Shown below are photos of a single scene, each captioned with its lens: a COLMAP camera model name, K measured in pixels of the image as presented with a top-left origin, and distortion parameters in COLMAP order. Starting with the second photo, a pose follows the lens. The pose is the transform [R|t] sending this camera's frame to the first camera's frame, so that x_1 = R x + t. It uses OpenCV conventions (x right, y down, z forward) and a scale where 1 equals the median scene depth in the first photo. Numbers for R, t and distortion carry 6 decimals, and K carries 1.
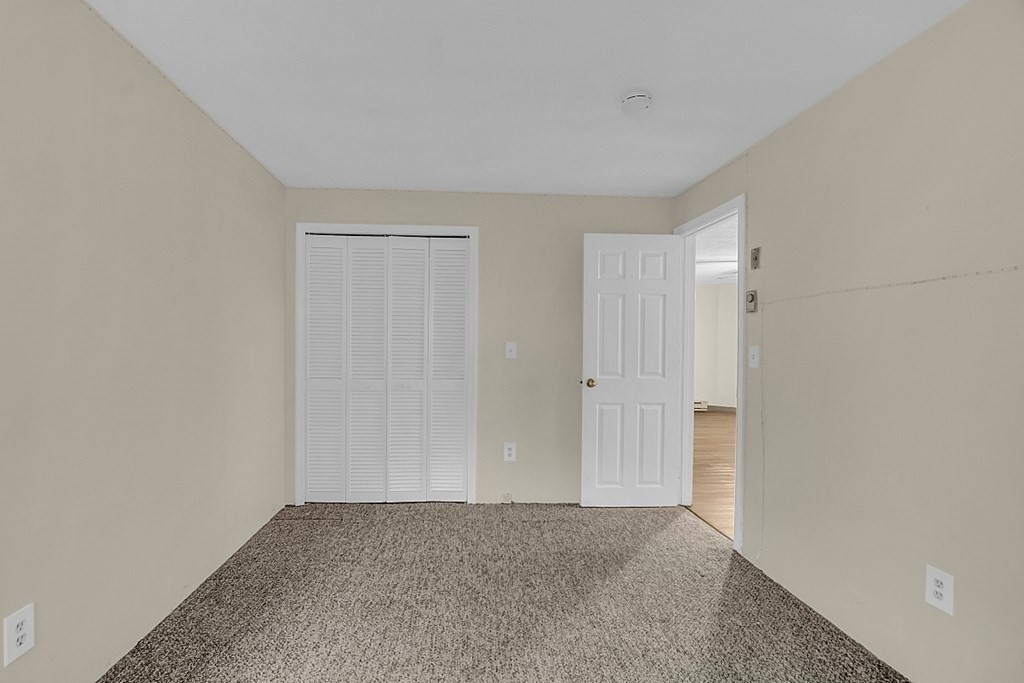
lens RADIAL K [[462.4, 0, 489.5], [0, 462.4, 350.4], [0, 0, 1]] dist [-0.020573, 0.005917]
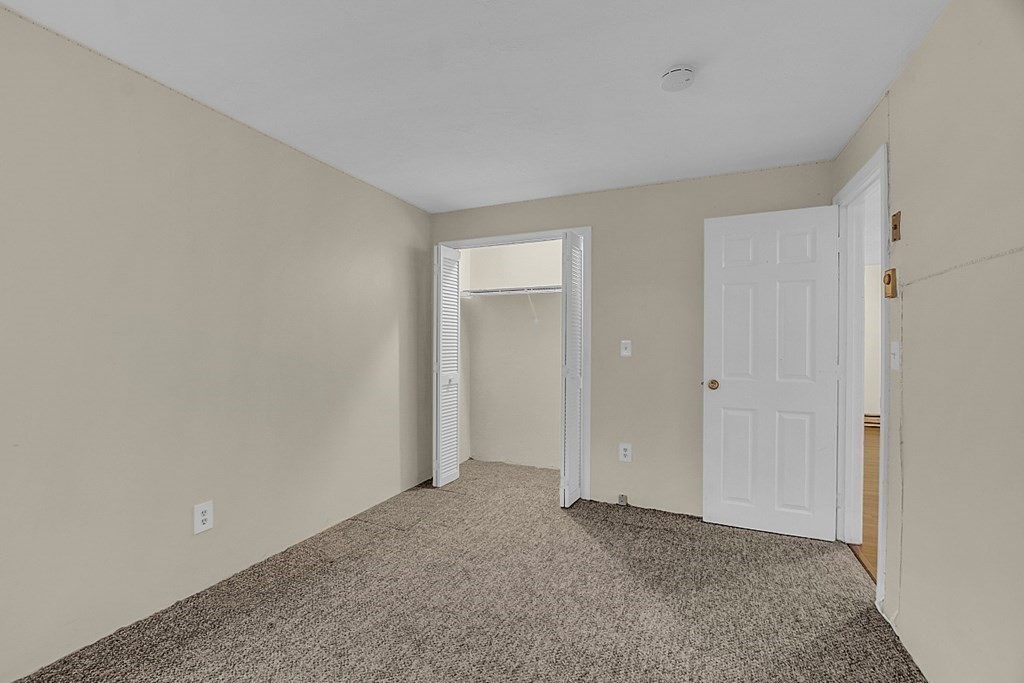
lens RADIAL K [[462.4, 0, 489.5], [0, 462.4, 350.4], [0, 0, 1]] dist [-0.020573, 0.005917]
pose [[0.878789, 0.001552, -0.477208, 0.274501], [-0.000752, 0.999998, 0.001867, 0.002912], [0.477210, -0.001282, 0.878788, 0.009622]]
